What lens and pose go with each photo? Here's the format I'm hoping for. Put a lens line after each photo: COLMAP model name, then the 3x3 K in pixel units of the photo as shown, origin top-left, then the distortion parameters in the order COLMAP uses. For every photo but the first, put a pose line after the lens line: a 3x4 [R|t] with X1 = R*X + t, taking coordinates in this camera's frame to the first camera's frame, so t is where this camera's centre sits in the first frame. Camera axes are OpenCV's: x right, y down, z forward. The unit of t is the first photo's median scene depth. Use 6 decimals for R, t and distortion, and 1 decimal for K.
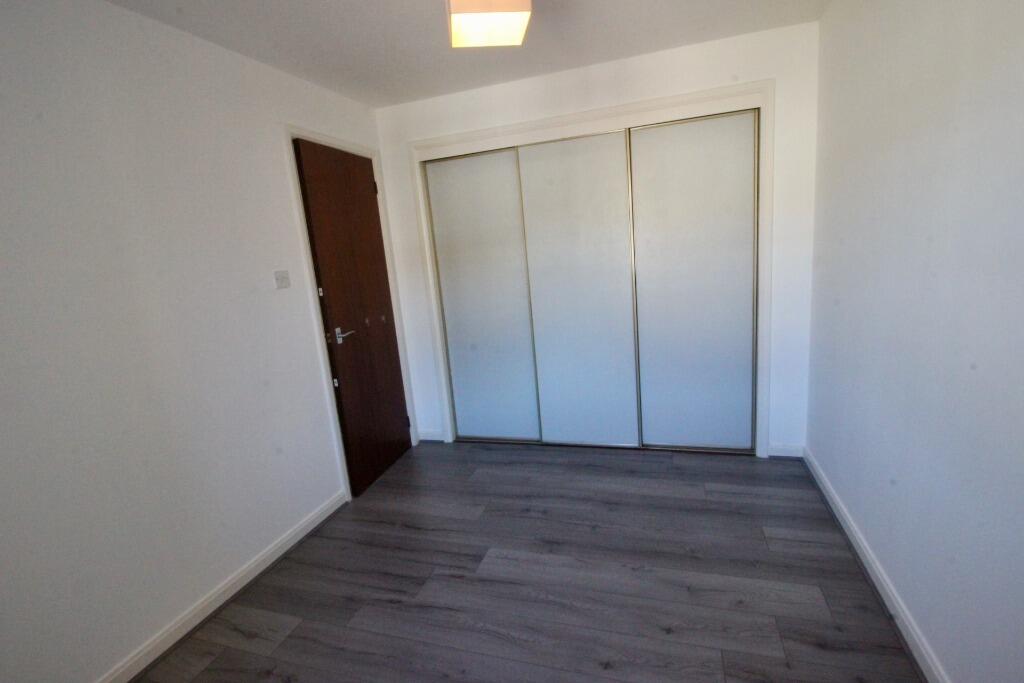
lens RADIAL K [[478.5, 0, 514.9], [0, 478.5, 338.3], [0, 0, 1]] dist [0.013442, -0.020559]
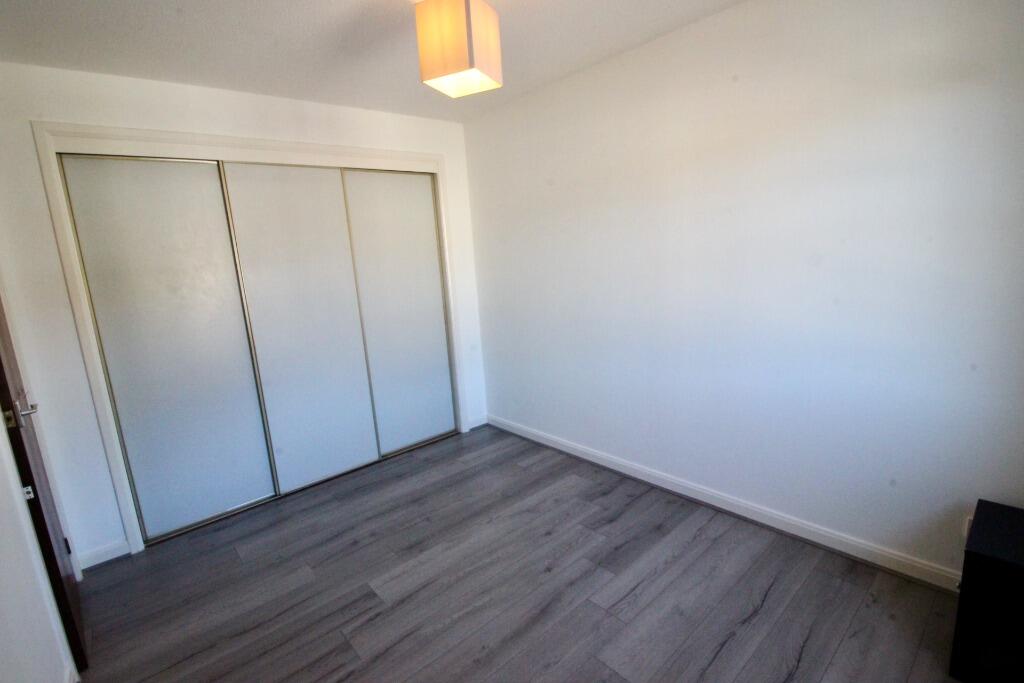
lens RADIAL K [[478.5, 0, 514.9], [0, 478.5, 338.3], [0, 0, 1]] dist [0.013442, -0.020559]
pose [[0.514456, -0.101529, 0.851485, -0.569351], [0.189443, 0.981888, 0.002619, 0.018076], [-0.836329, 0.159960, 0.524372, 0.169130]]
